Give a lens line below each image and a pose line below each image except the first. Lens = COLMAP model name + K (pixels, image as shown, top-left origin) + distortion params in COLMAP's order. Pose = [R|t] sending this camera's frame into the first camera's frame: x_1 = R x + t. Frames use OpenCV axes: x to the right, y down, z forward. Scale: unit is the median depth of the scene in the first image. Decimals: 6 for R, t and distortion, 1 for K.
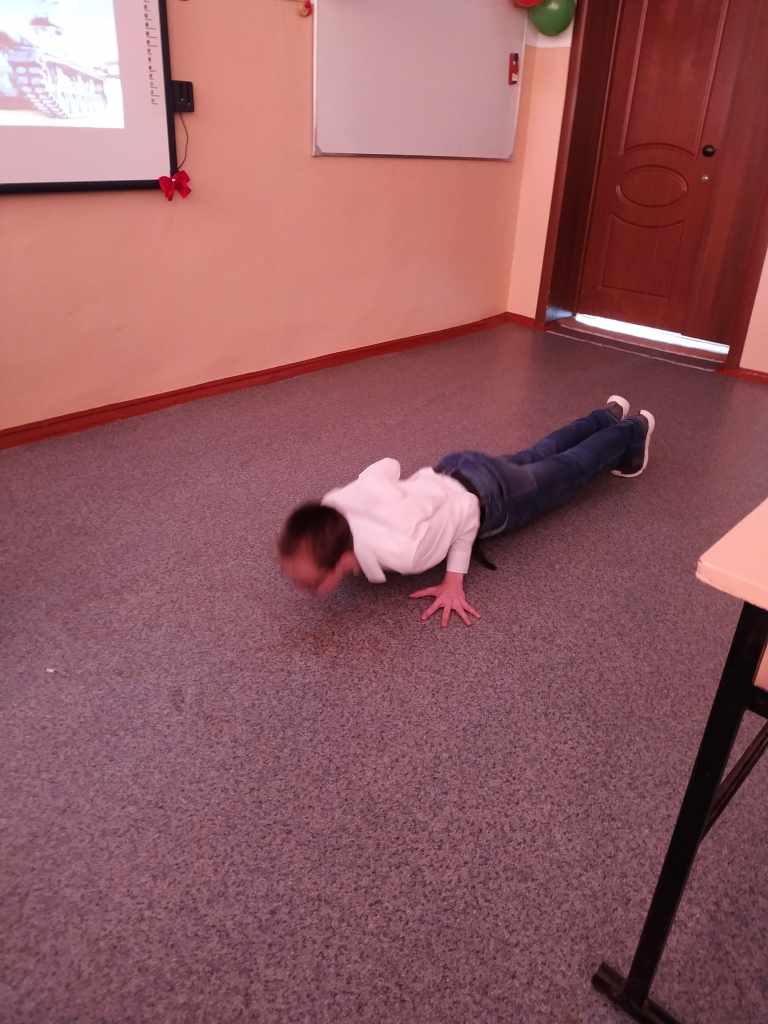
lens RADIAL K [[756.5, 0, 389.6], [0, 756.5, 505.7], [0, 0, 1]] dist [-0.009418, -0.017911]
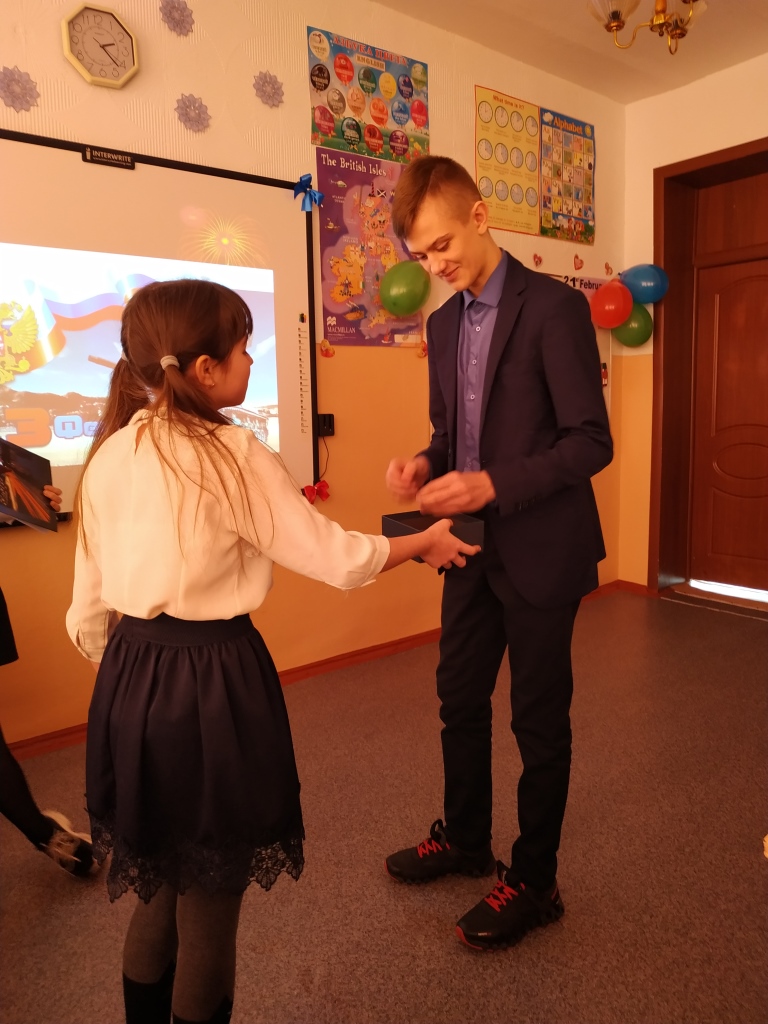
lens RADIAL K [[756.5, 0, 383.4], [0, 756.5, 497.5], [0, 0, 1]] dist [-0.009418, -0.017911]
pose [[0.986942, -0.043474, -0.155101, 0.007225], [-0.012624, 0.939054, -0.343538, -0.007619], [0.160583, 0.341010, 0.926243, -0.113313]]
